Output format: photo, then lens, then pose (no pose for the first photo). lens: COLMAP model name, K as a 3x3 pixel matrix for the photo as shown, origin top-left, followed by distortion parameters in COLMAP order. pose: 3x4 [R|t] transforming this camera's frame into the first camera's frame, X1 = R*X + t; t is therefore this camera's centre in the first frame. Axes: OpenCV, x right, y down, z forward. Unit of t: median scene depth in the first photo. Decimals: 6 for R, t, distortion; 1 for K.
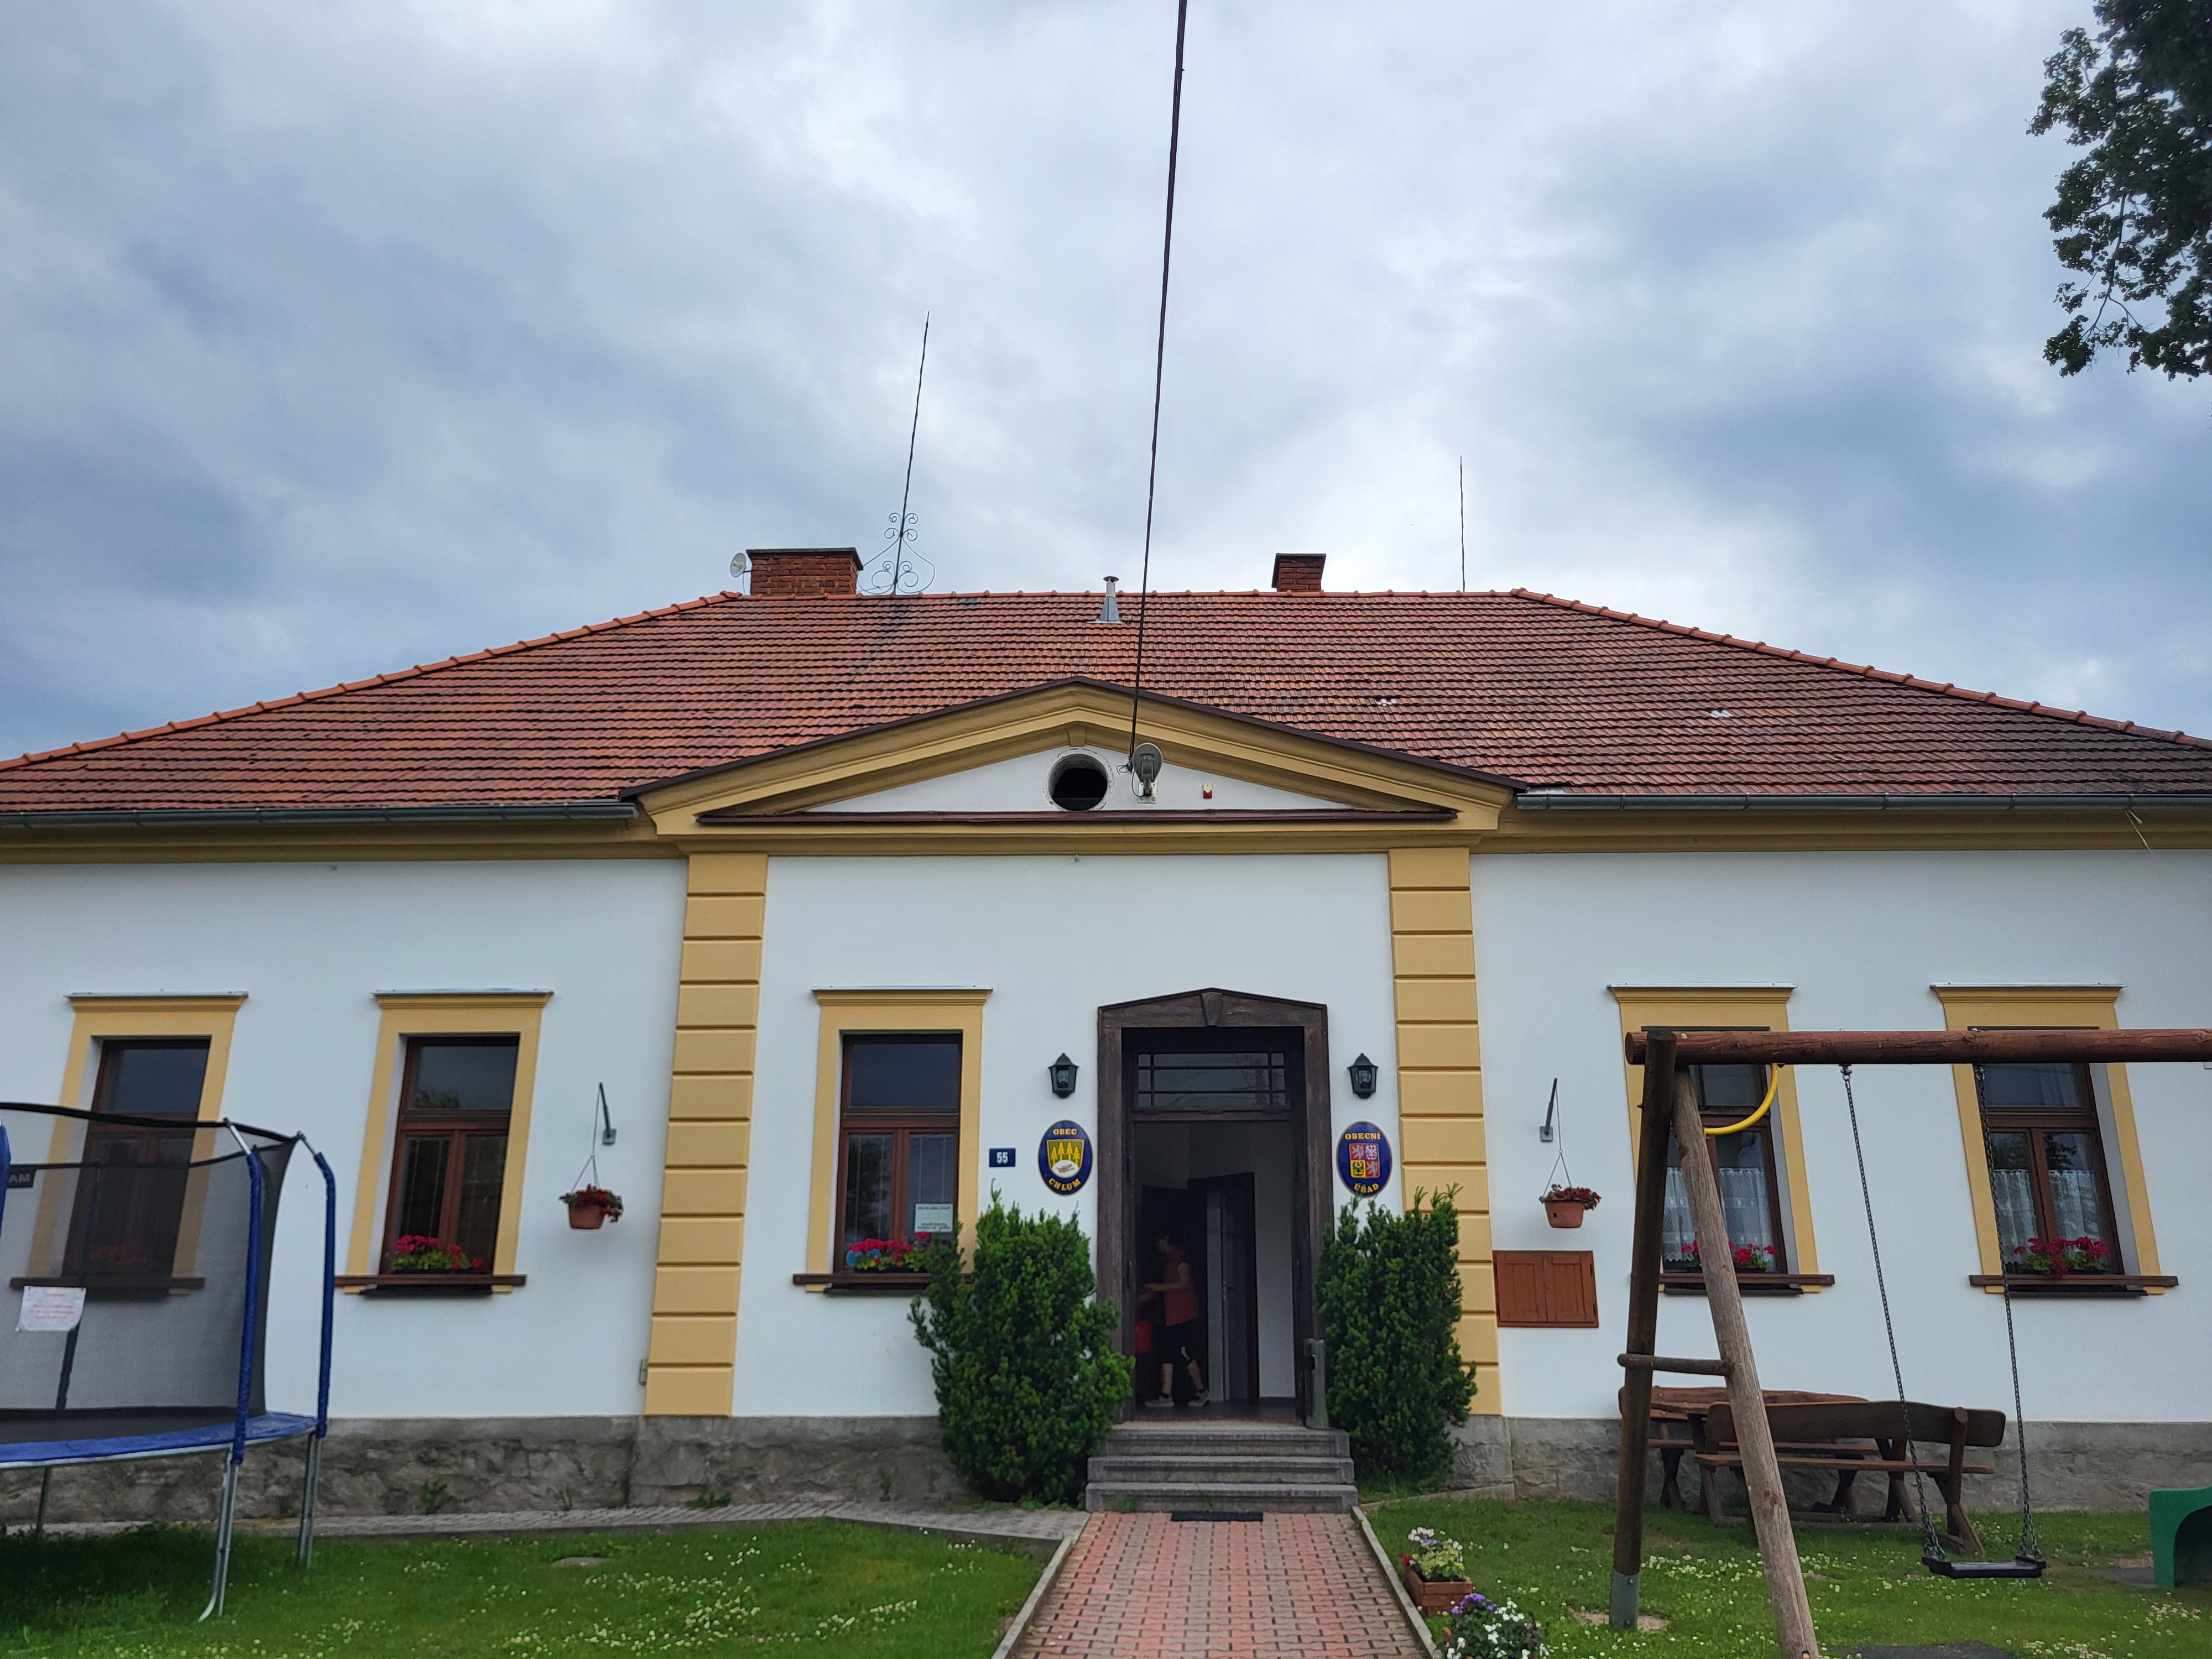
lens RADIAL K [[1722.0, 0, 1112.8], [0, 1722.0, 807.7], [0, 0, 1]] dist [0.041330, -0.031448]
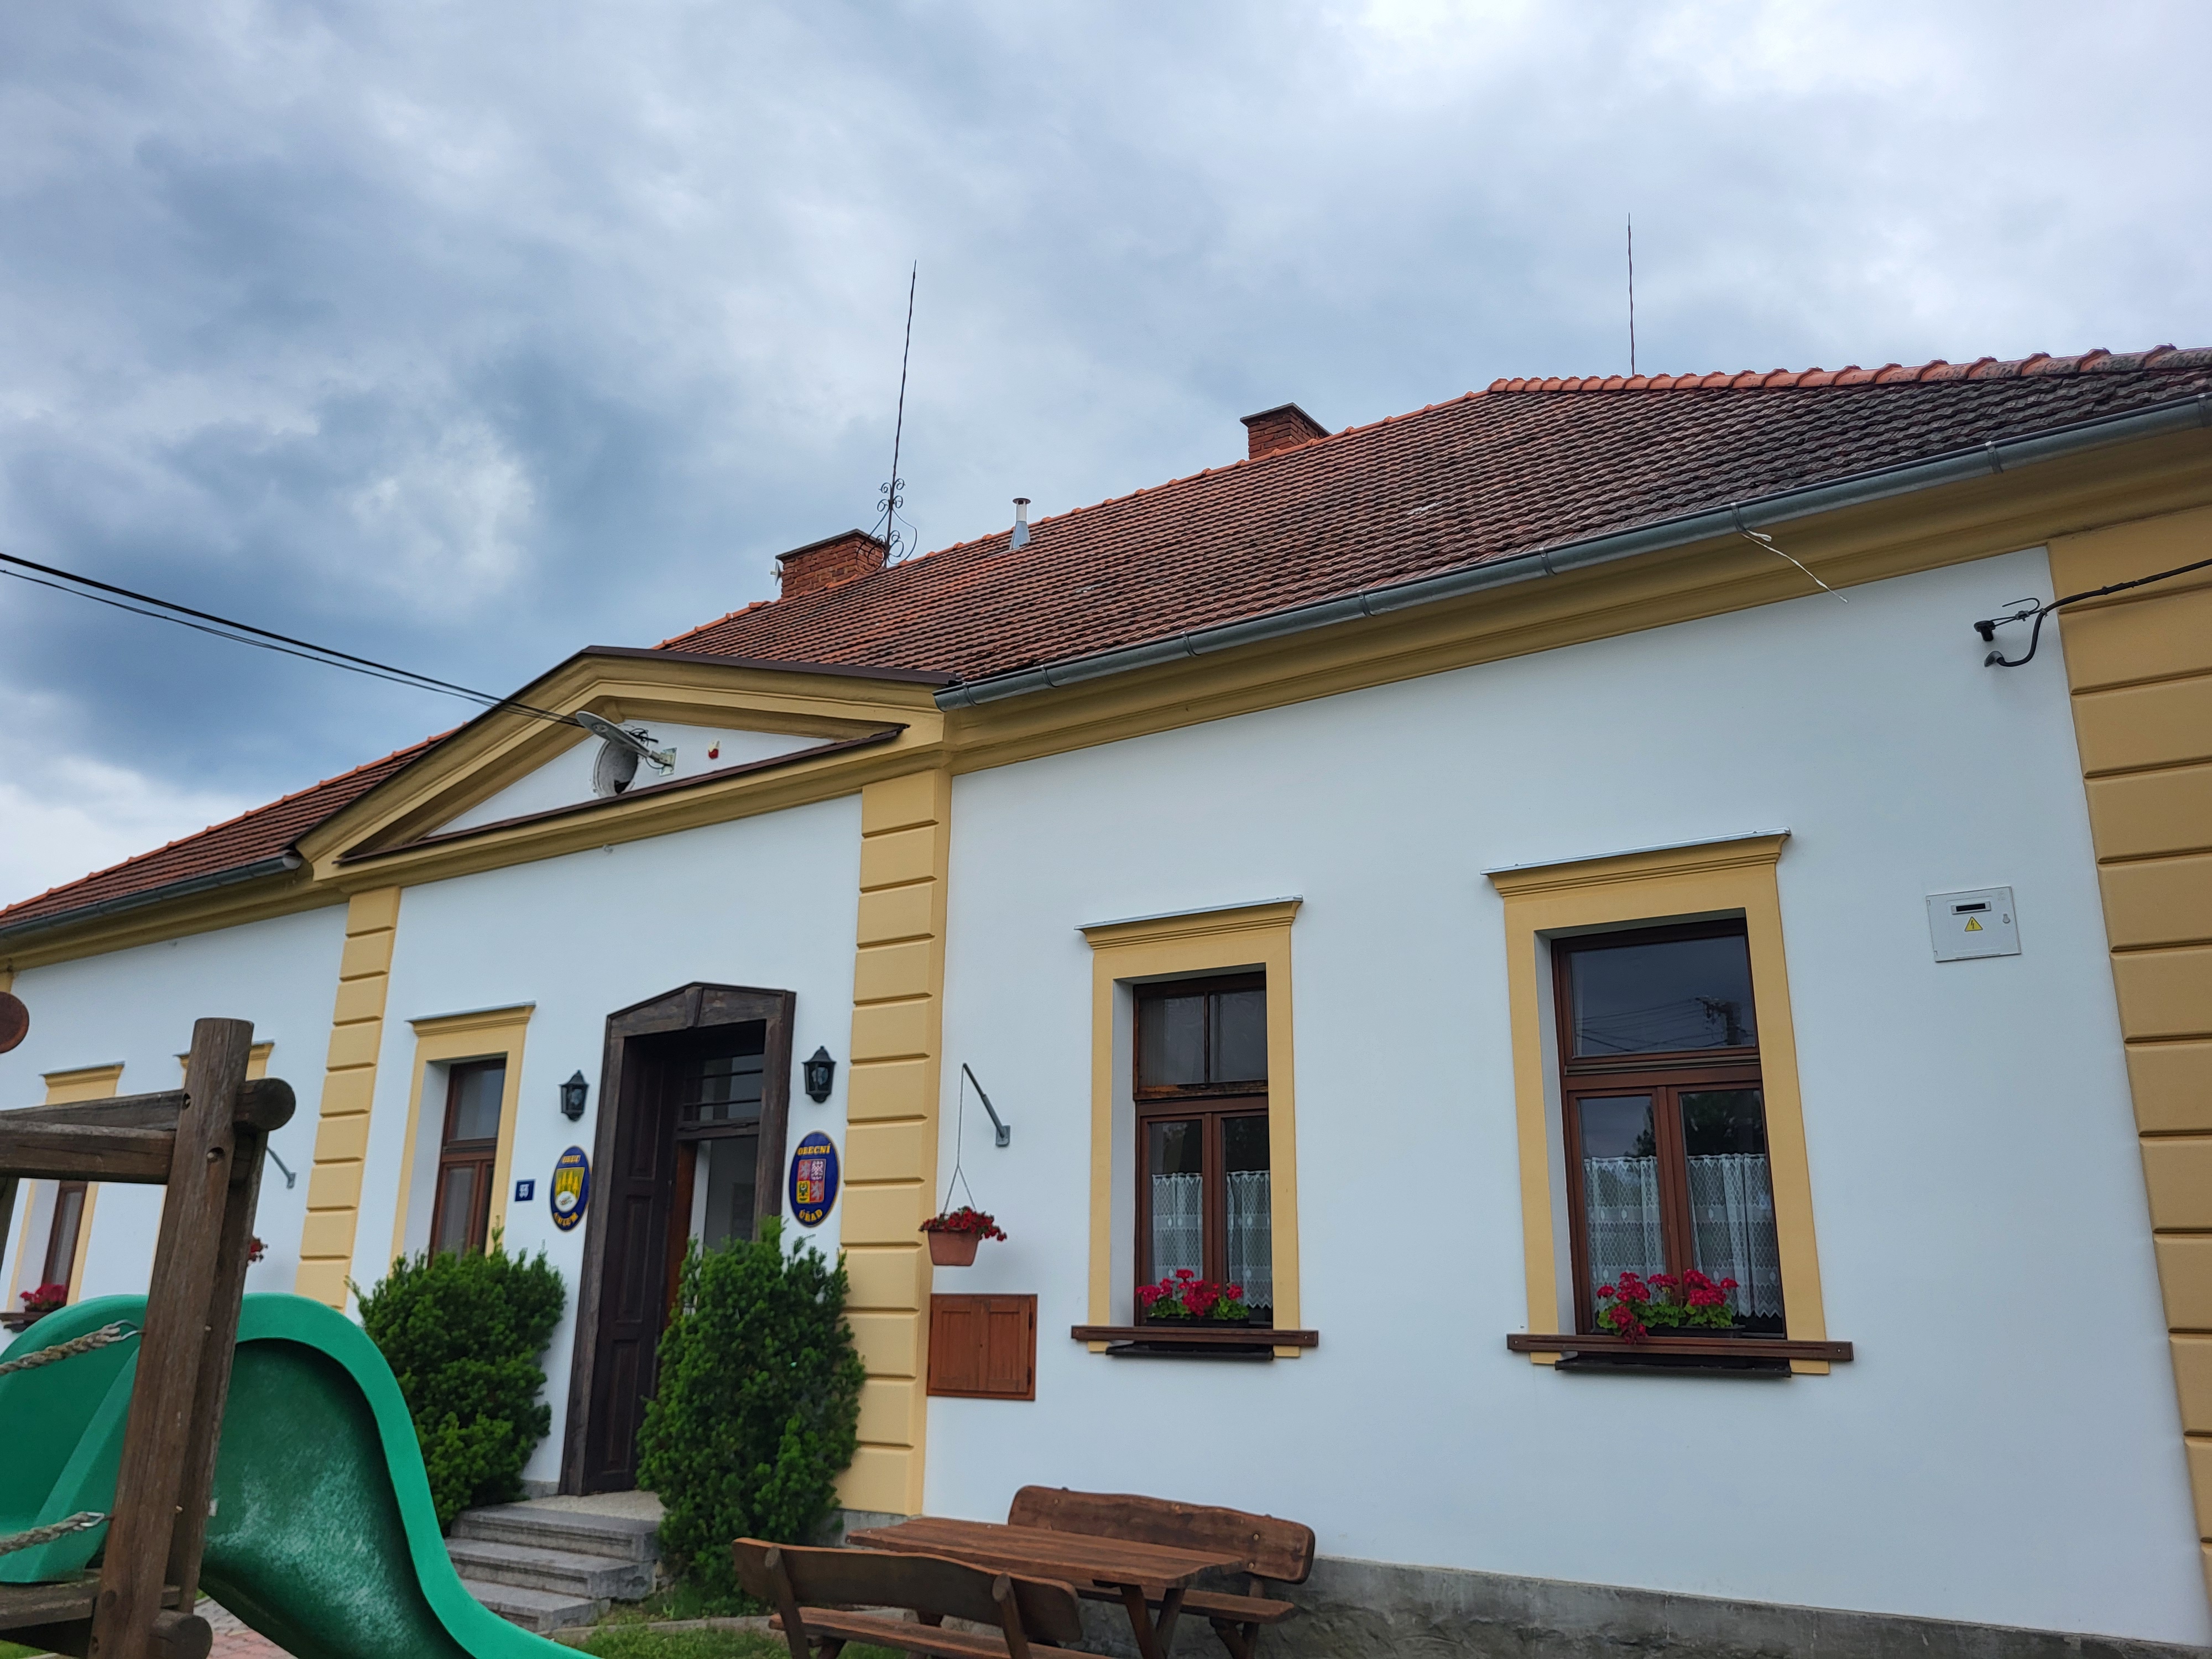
lens RADIAL K [[1722.0, 0, 1112.8], [0, 1722.0, 807.7], [0, 0, 1]] dist [0.041330, -0.031448]
pose [[0.838099, -0.144410, -0.526057, 0.696657], [0.153029, 0.987842, -0.027374, 0.075846], [0.523614, -0.057559, 0.850009, 0.397477]]
